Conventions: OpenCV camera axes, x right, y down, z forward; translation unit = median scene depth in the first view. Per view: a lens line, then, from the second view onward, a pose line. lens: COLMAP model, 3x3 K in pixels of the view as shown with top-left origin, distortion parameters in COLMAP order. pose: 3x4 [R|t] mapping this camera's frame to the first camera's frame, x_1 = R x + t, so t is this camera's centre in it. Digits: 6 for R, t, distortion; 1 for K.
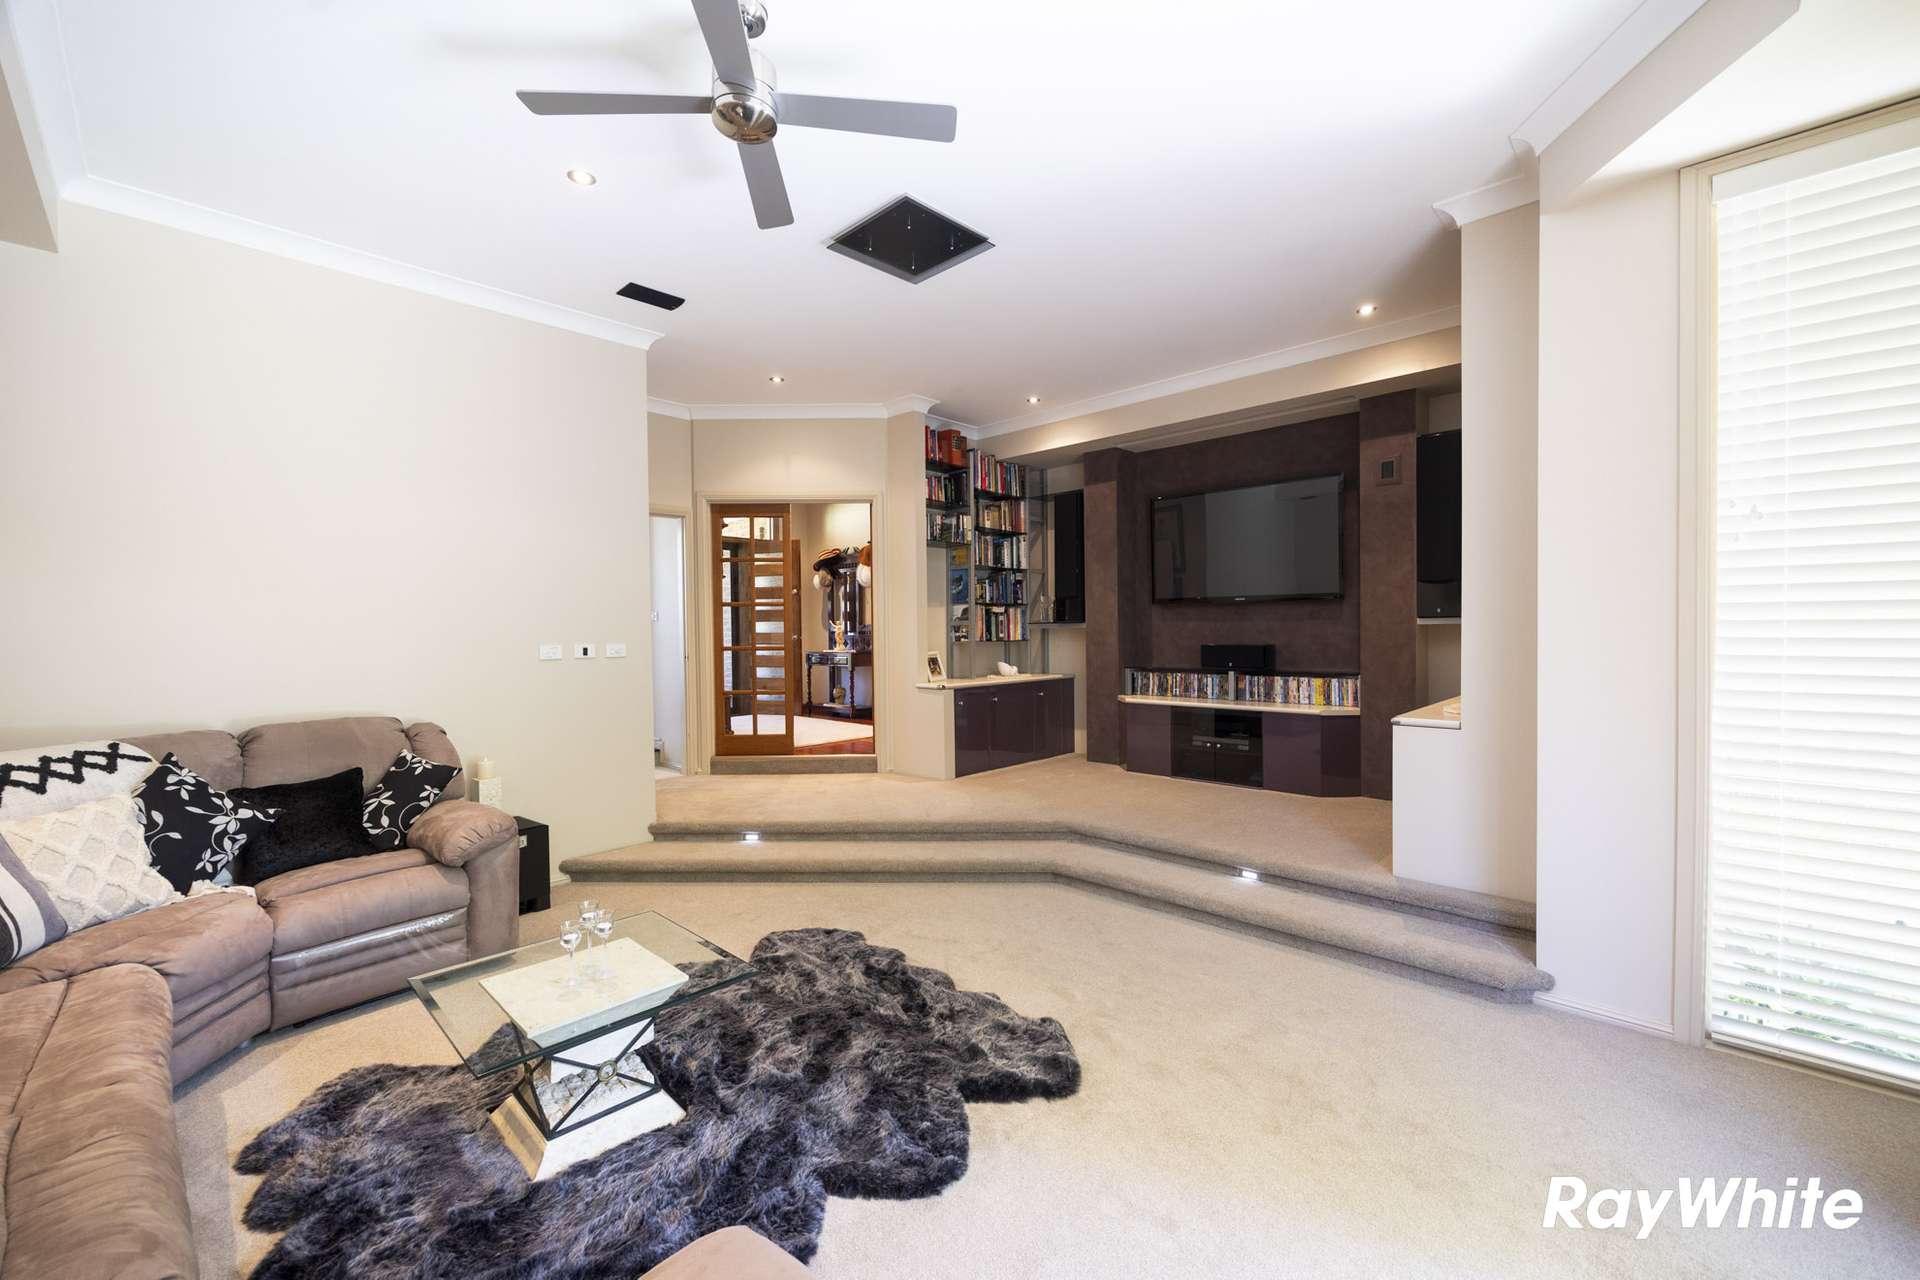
lens RADIAL K [[757.7, 0, 962.4], [0, 757.7, 636.0], [0, 0, 1]] dist [0.000923, 0.000084]
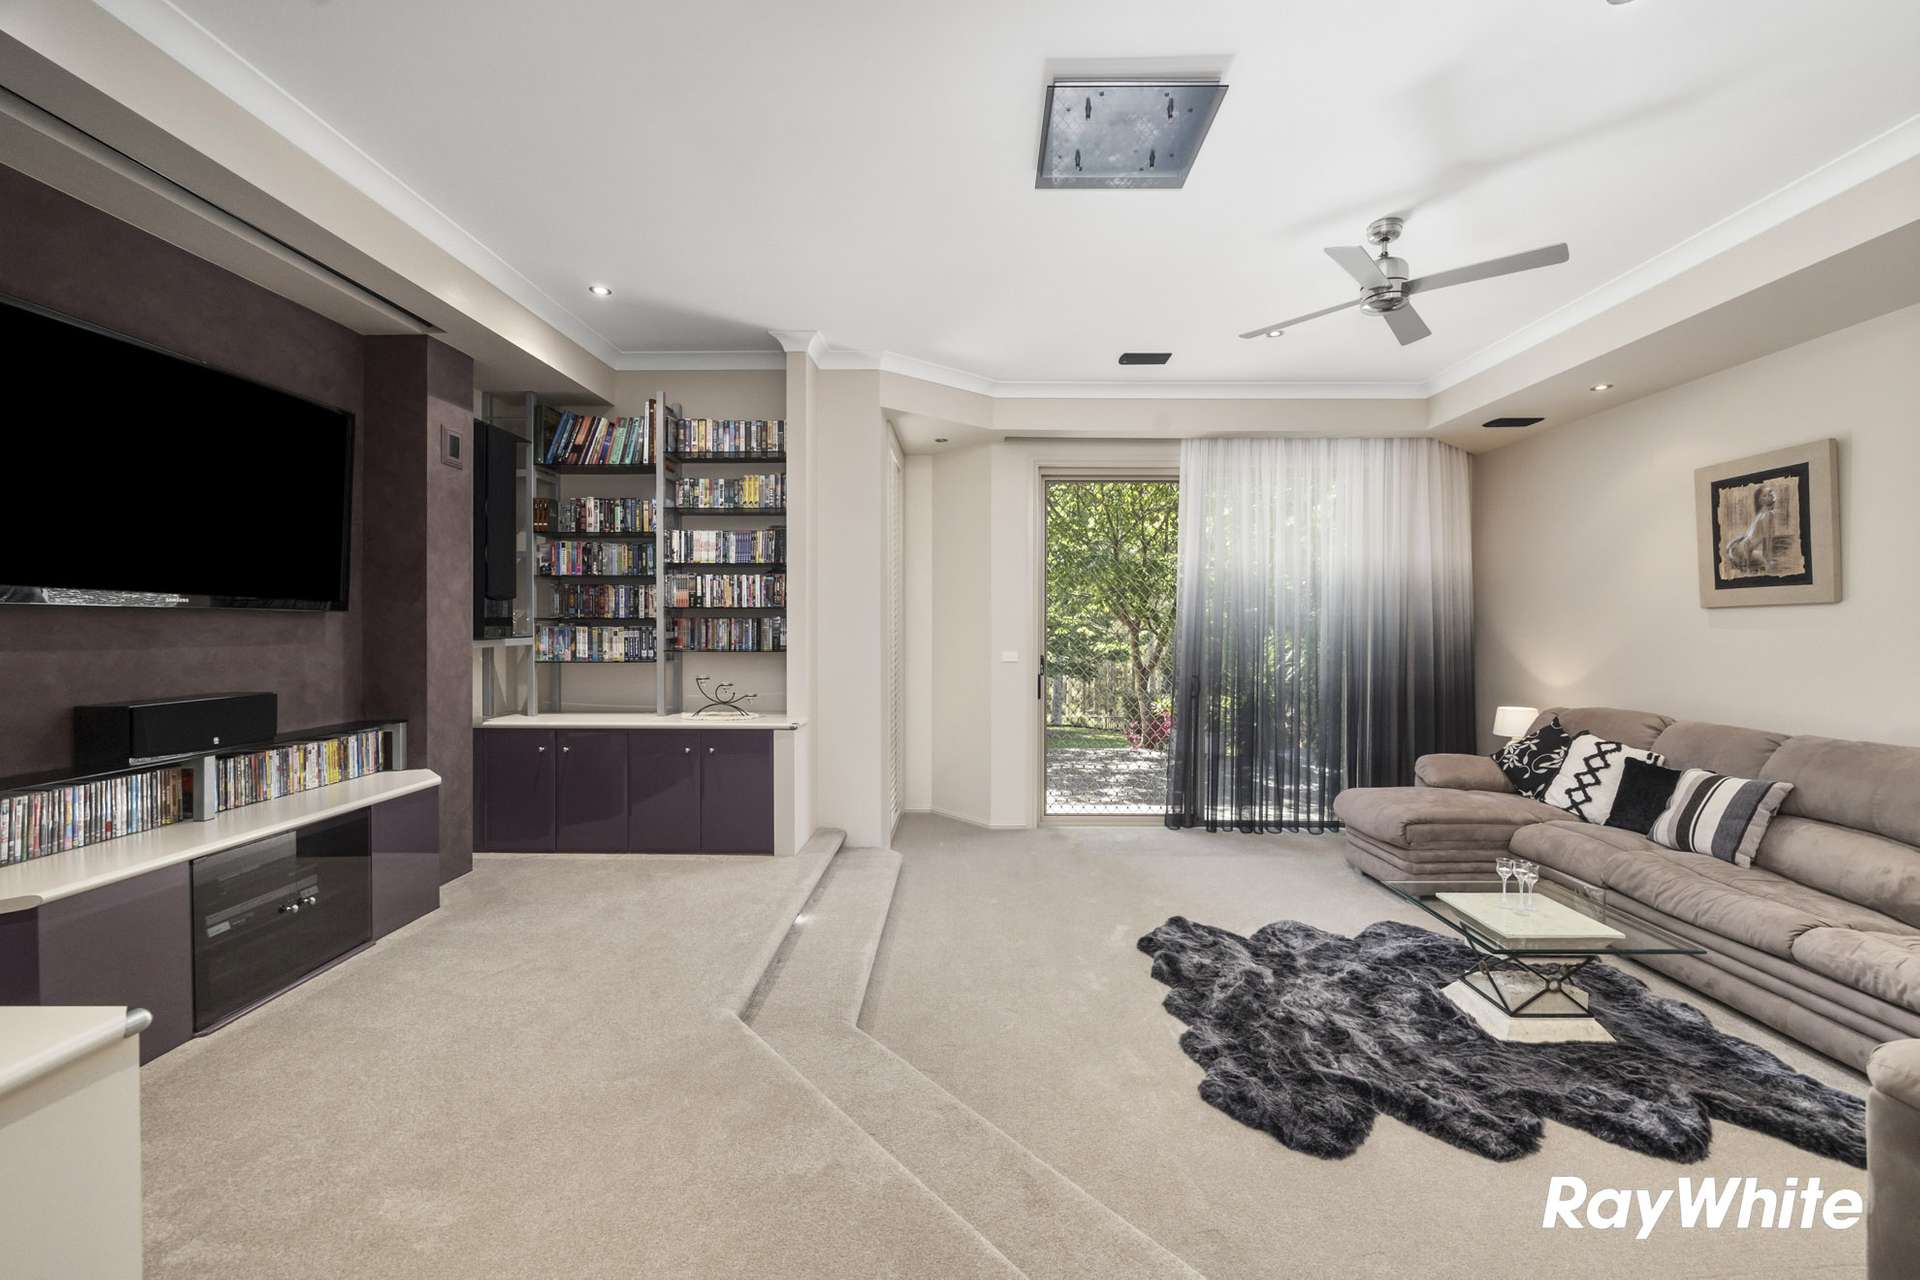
lens RADIAL K [[757.7, 0, 958.6], [0, 757.7, 629.1], [0, 0, 1]] dist [0.000923, 0.000084]
pose [[-0.689674, 0.003643, 0.724111, -0.309007], [0.012428, 0.999900, 0.006807, -0.030280], [-0.724013, 0.013693, -0.689650, 1.037219]]
